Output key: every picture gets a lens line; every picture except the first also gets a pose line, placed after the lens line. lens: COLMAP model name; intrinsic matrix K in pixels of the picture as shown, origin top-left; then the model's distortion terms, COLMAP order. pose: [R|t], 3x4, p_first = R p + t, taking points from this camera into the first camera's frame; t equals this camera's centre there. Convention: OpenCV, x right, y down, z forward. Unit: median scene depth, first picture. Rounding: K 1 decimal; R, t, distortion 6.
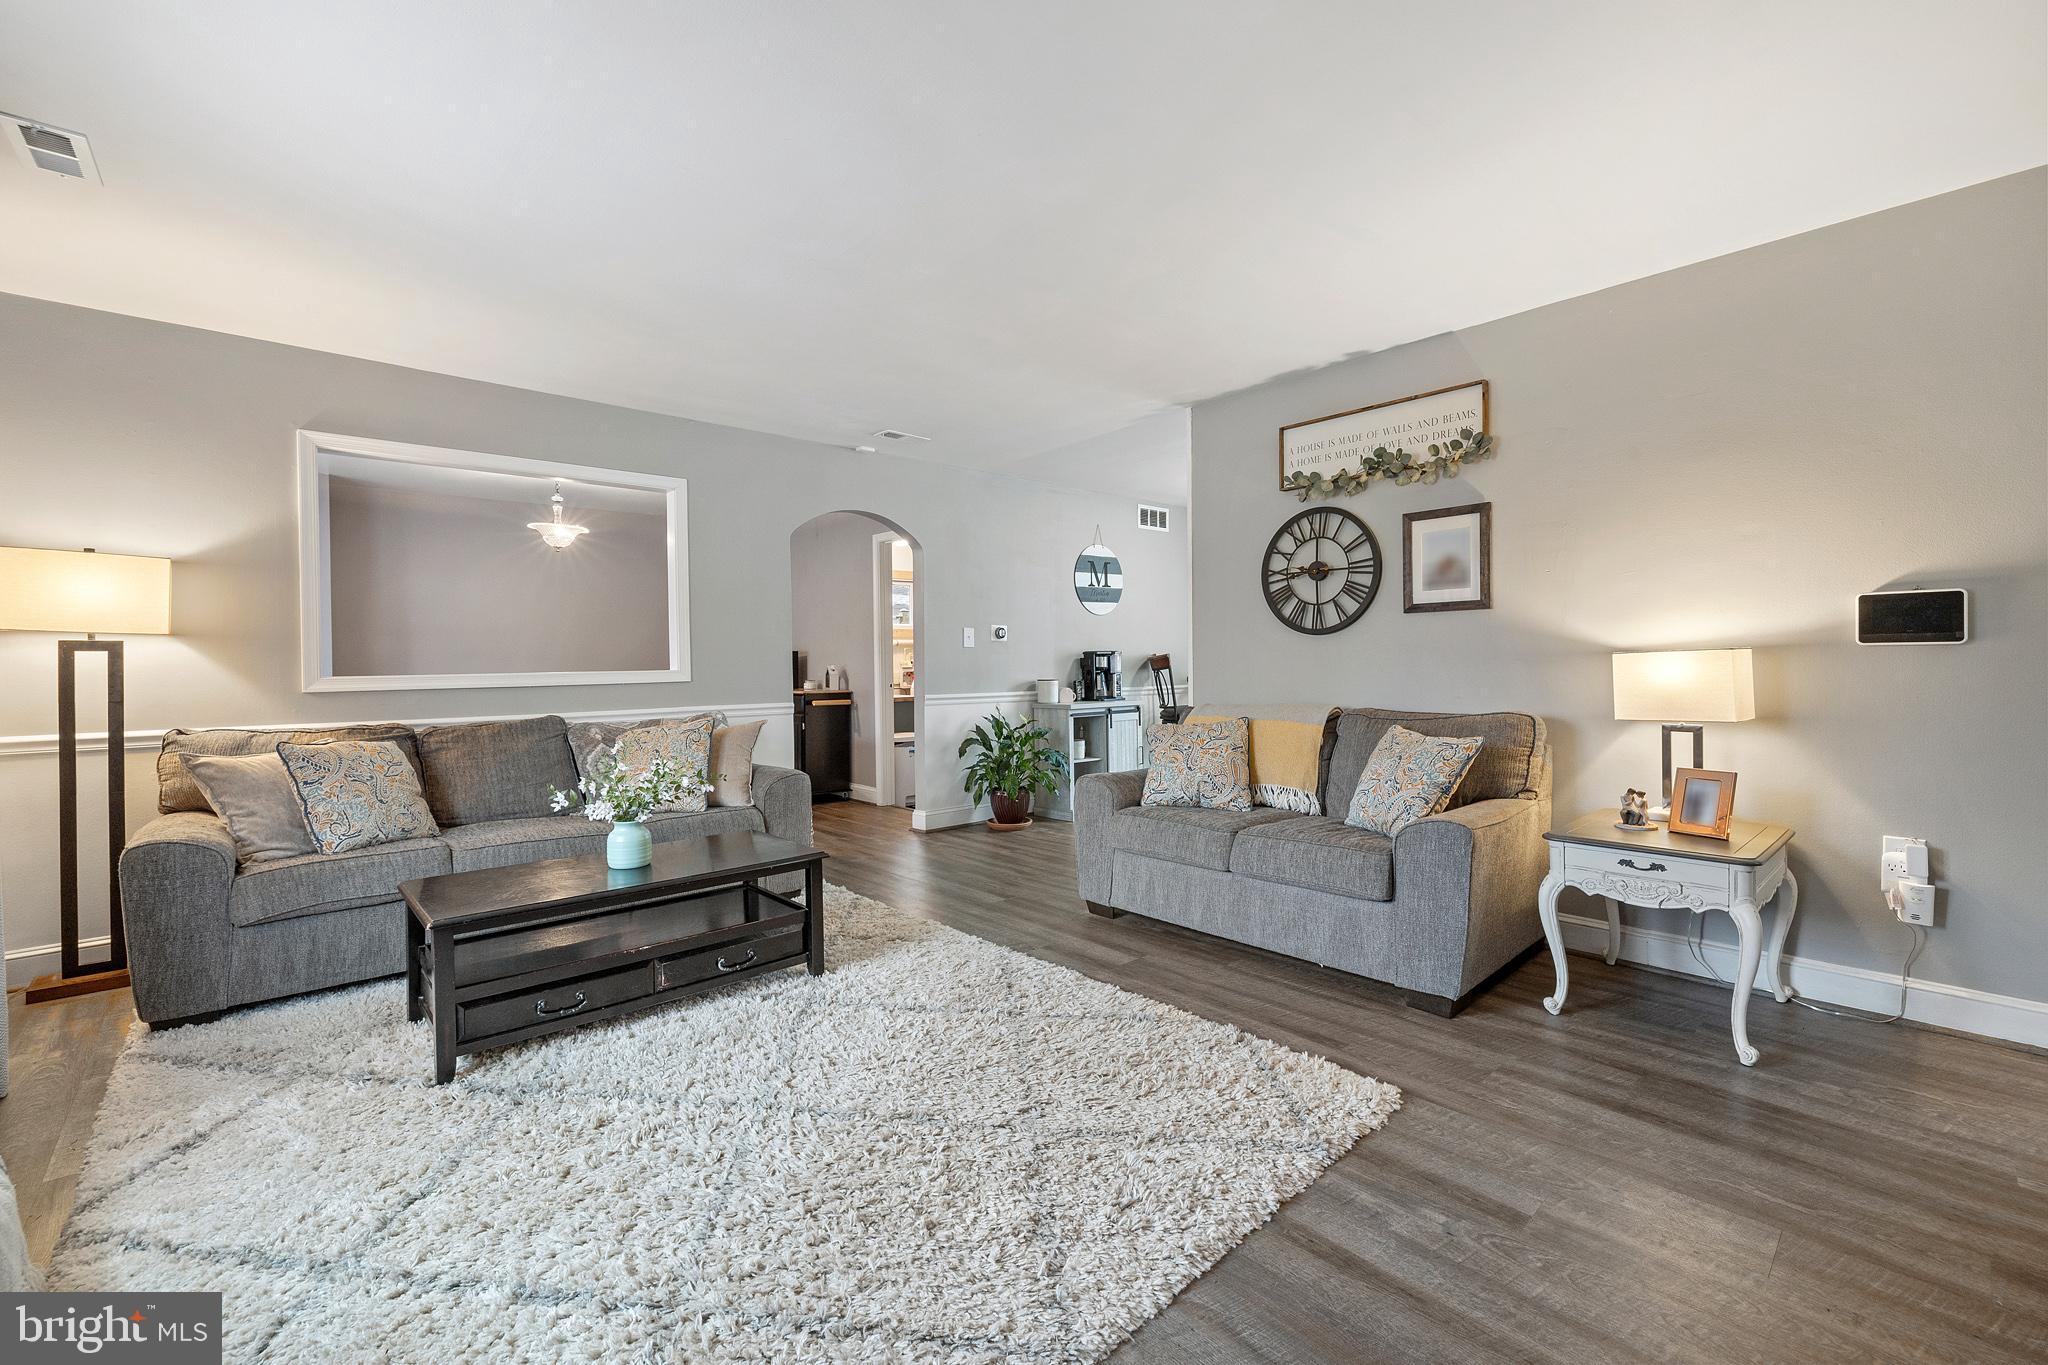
lens RADIAL K [[857.4, 0, 1017.1], [0, 857.4, 667.9], [0, 0, 1]] dist [-0.001458, -0.000213]
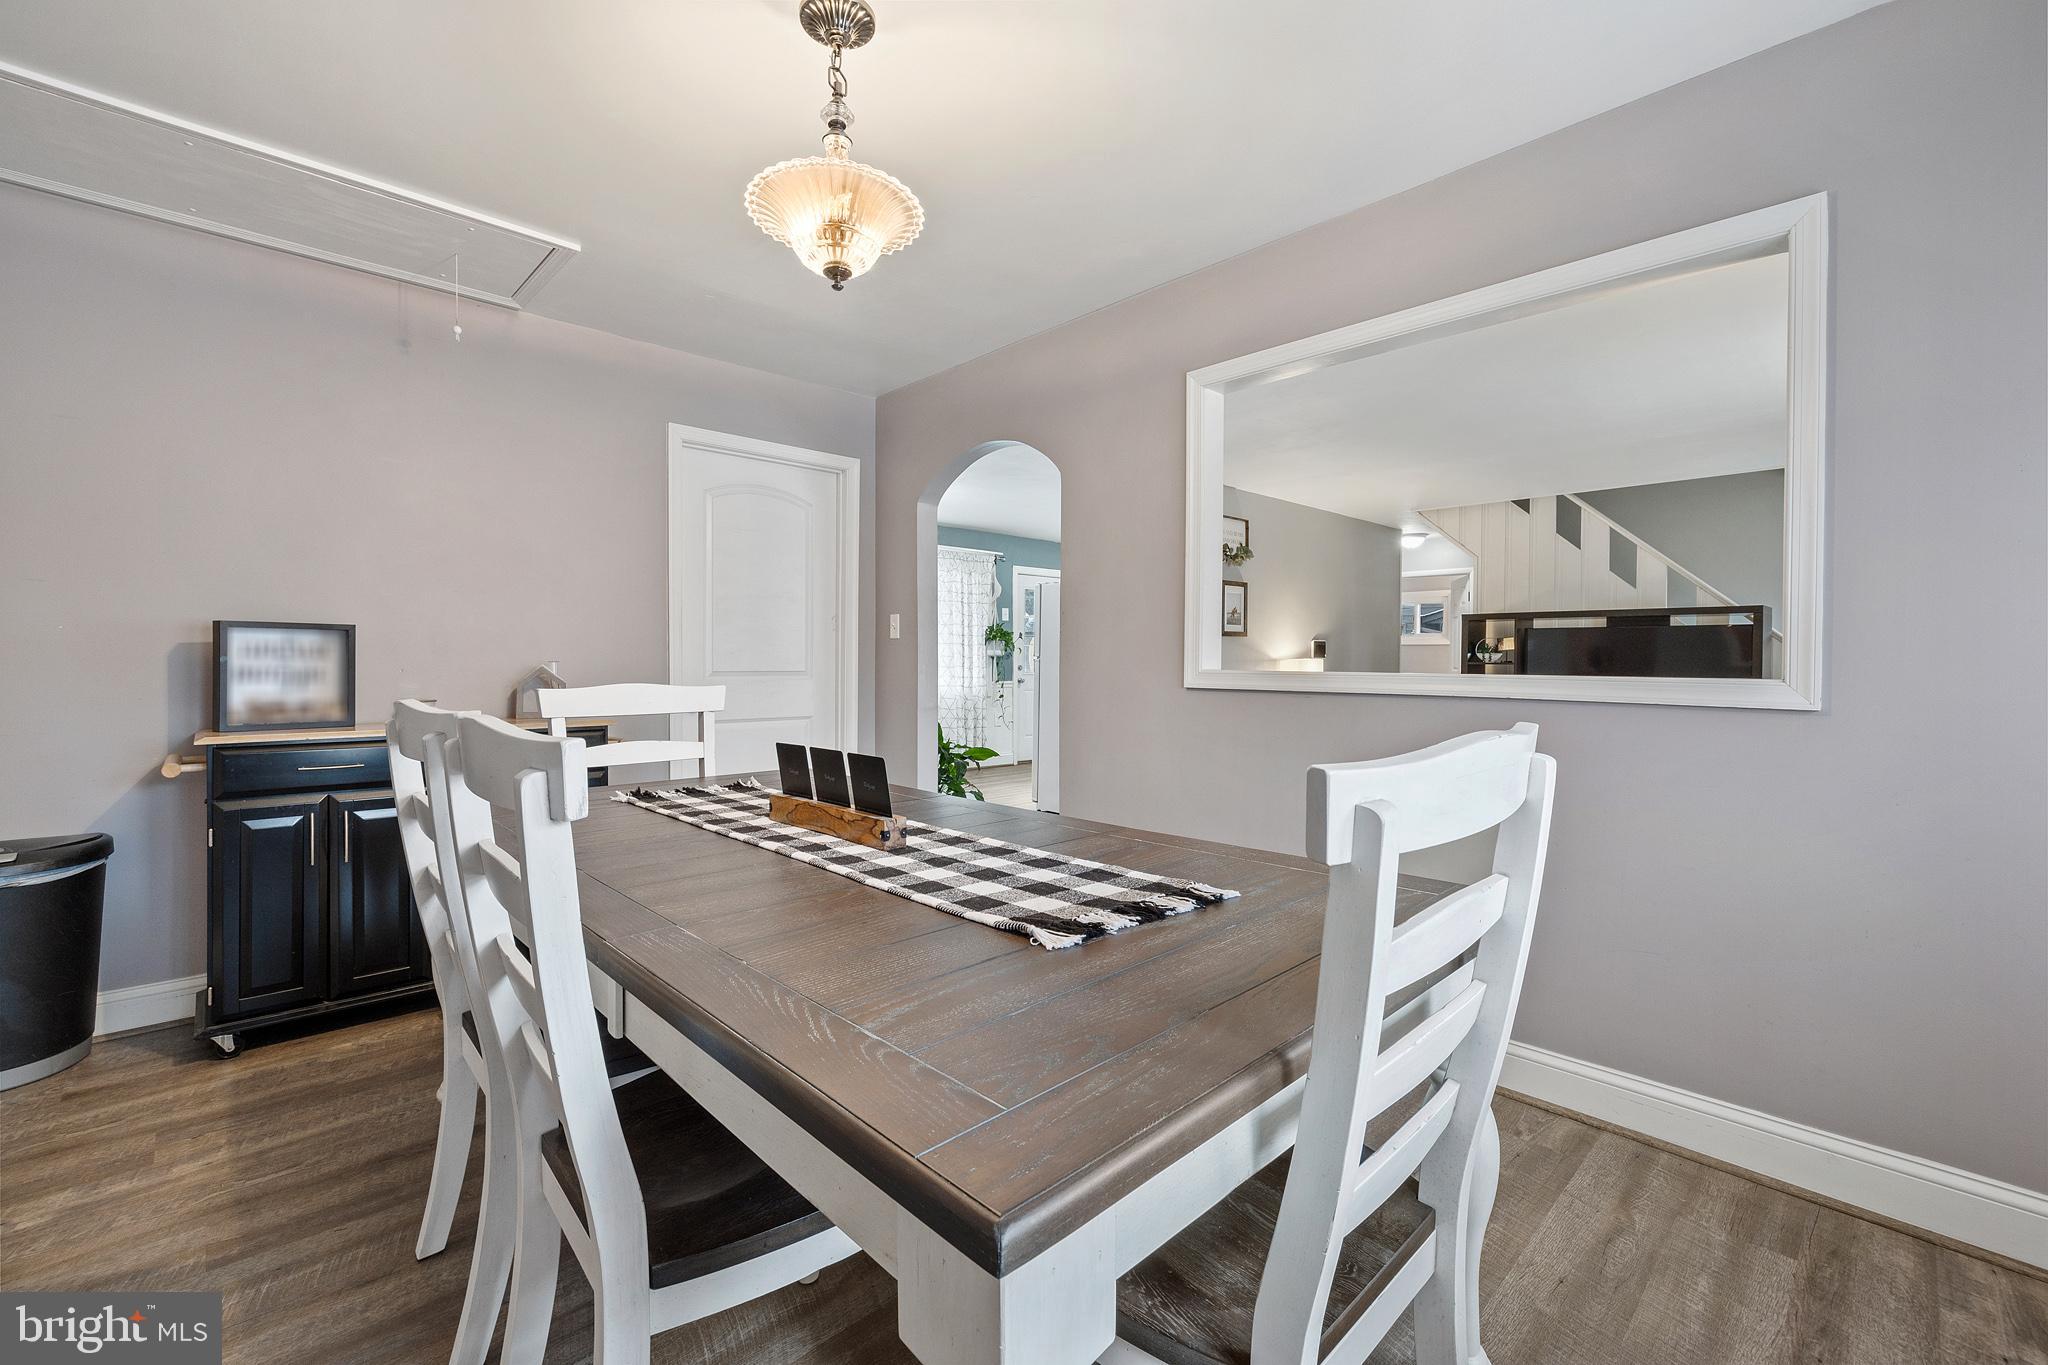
lens RADIAL K [[857.4, 0, 1017.1], [0, 857.4, 667.9], [0, 0, 1]] dist [-0.001458, -0.000213]
pose [[-0.027314, -0.002601, 0.999624, -1.253296], [0.002326, 0.999994, 0.002665, -0.003836], [-0.999624, 0.002398, -0.027308, 1.416193]]
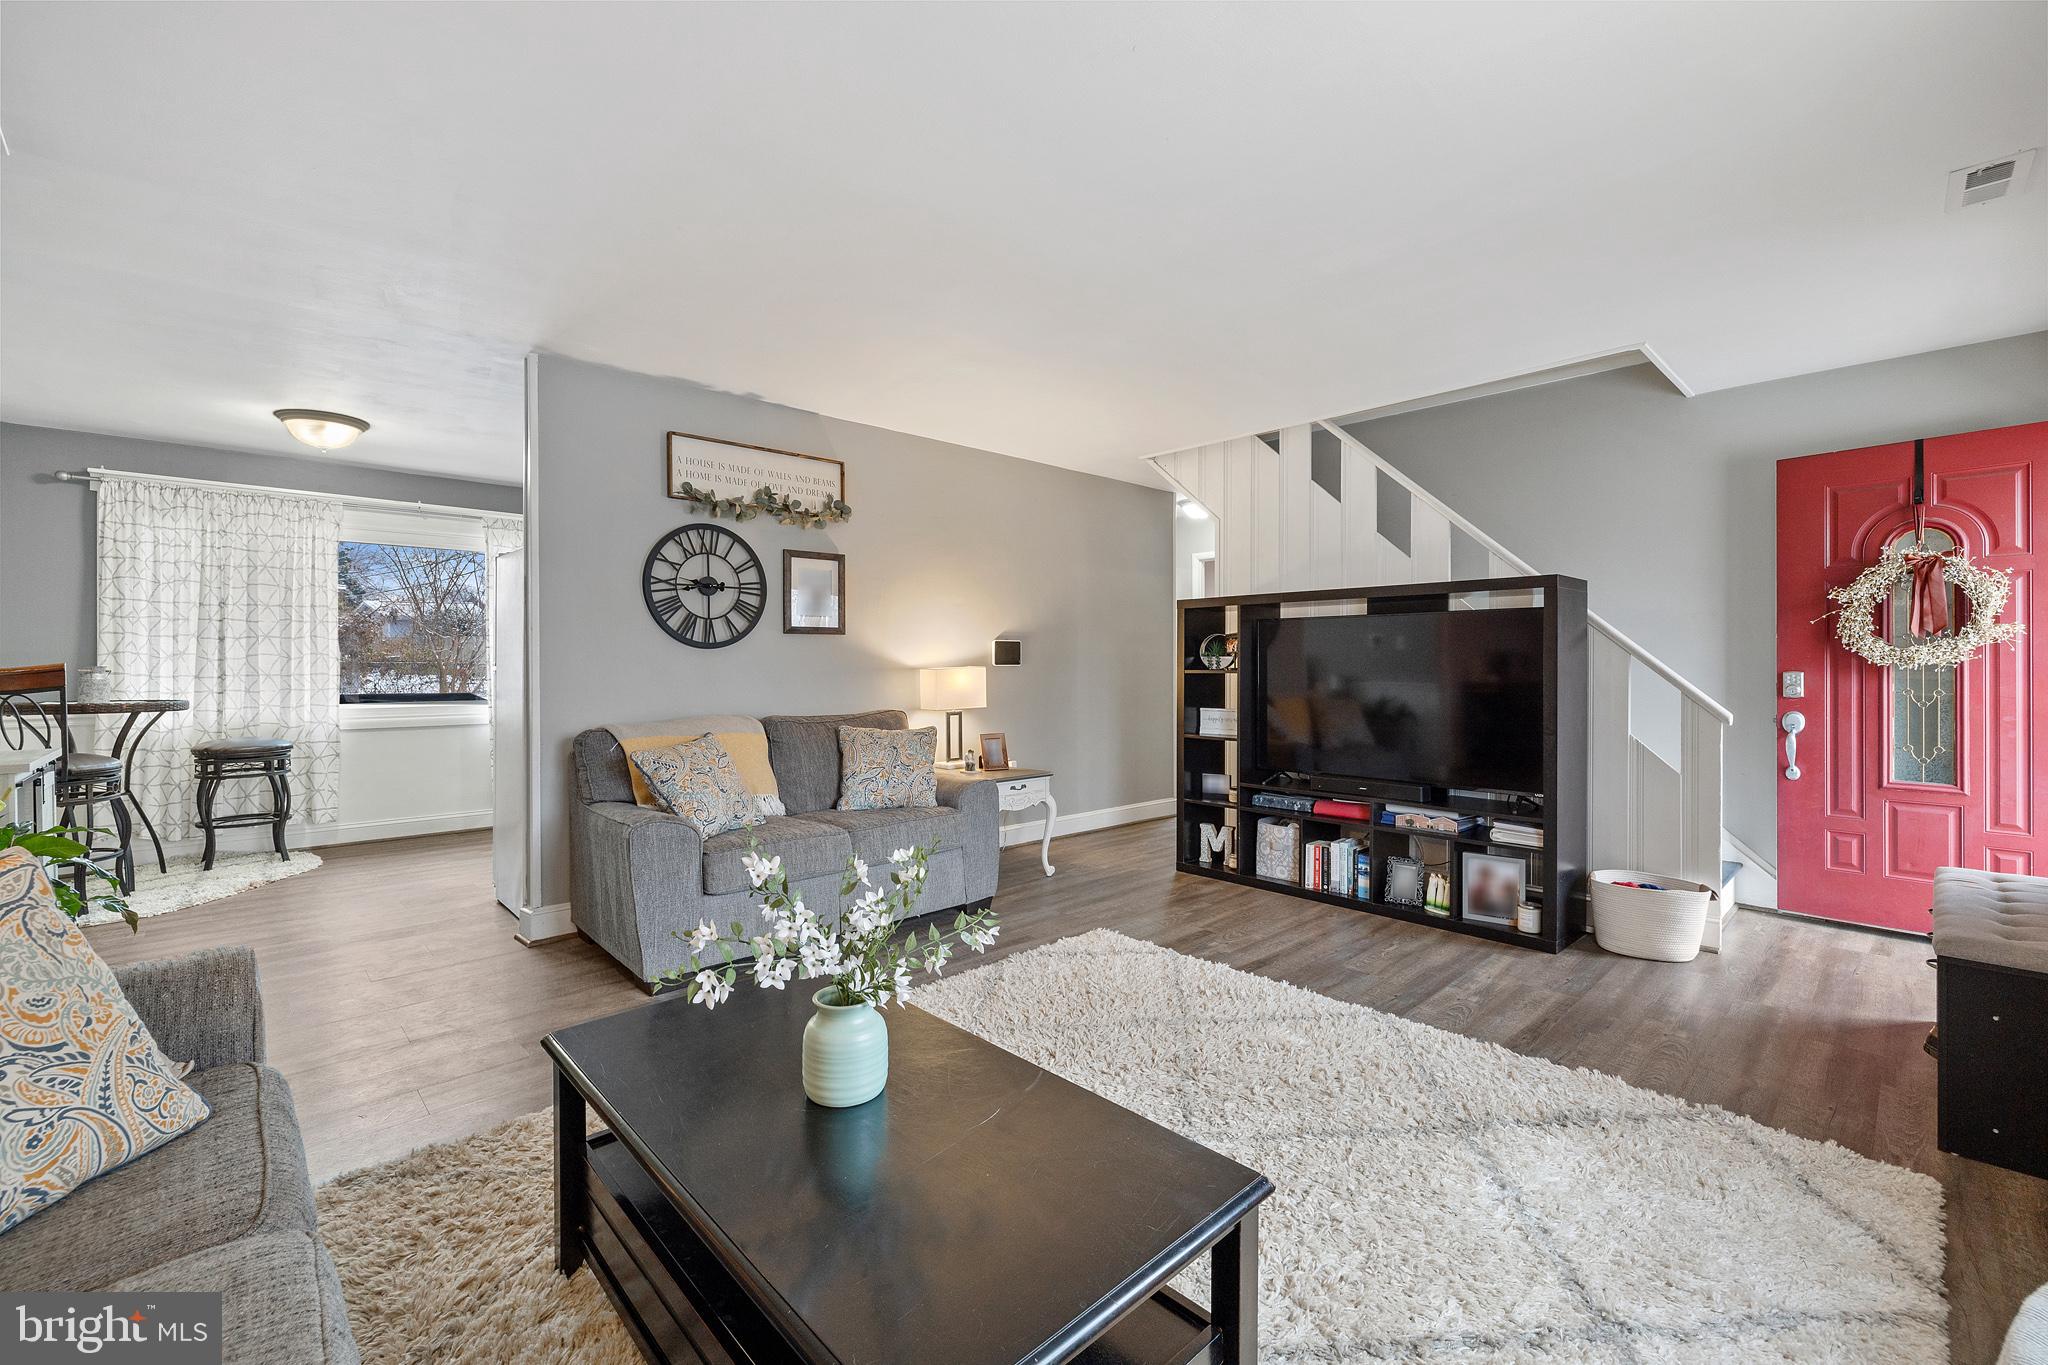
lens RADIAL K [[857.4, 0, 1017.1], [0, 857.4, 667.9], [0, 0, 1]] dist [-0.001458, -0.000213]
pose [[-0.019963, 0.007122, 0.999775, -0.704505], [0.010761, 0.999918, -0.006908, -0.004827], [-0.999743, 0.010621, -0.020038, 0.680863]]
